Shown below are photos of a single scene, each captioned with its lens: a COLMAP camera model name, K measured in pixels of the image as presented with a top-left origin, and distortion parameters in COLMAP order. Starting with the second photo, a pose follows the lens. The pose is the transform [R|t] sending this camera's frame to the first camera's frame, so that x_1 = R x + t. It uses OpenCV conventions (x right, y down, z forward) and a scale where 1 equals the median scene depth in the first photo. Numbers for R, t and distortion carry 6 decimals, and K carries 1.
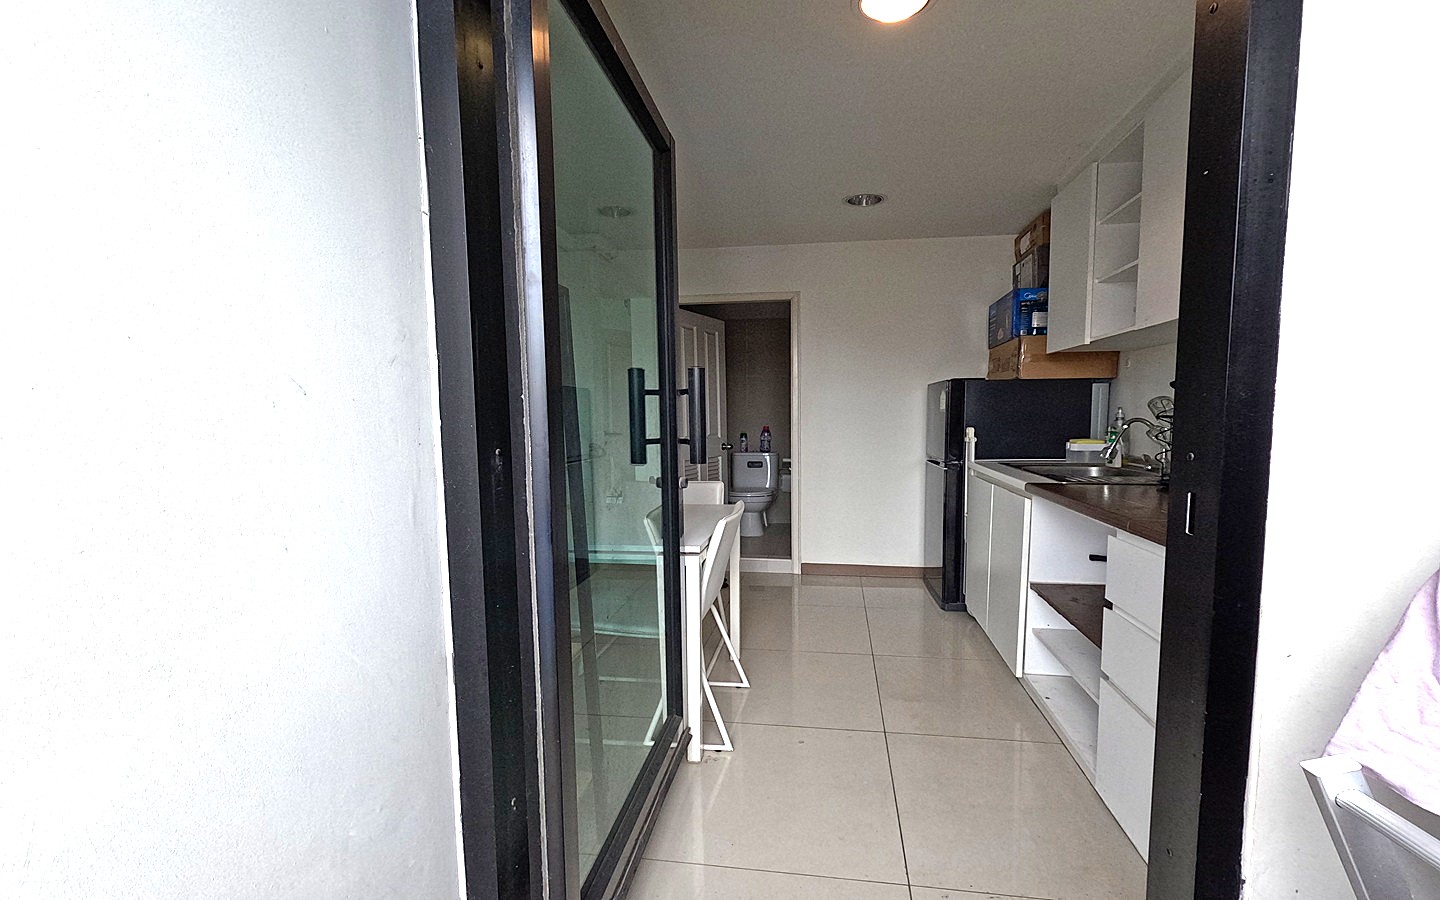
lens RADIAL K [[686.2, 0, 720.0], [0, 686.2, 450.0], [0, 0, 1]] dist [0.002223, 0.000357]
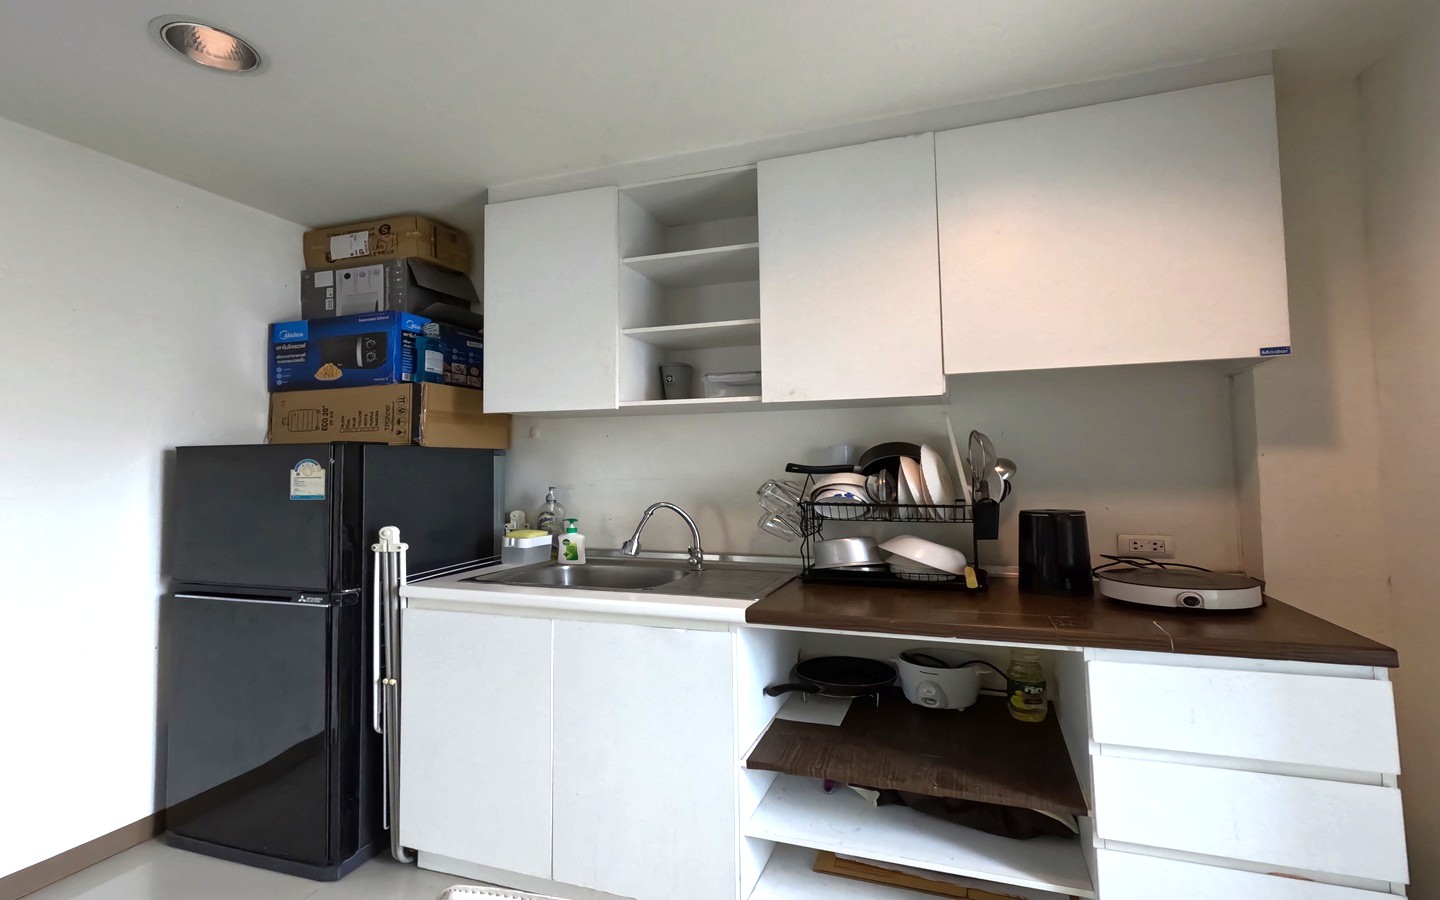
lens RADIAL K [[671.8, 0, 717.2], [0, 671.8, 432.3], [0, 0, 1]] dist [-0.000048, 0.000144]
pose [[0.185353, 0.057091, 0.981012, -0.145588], [0.057900, 0.995942, -0.068900, -0.055621], [-0.980965, 0.069571, 0.181295, 0.600111]]
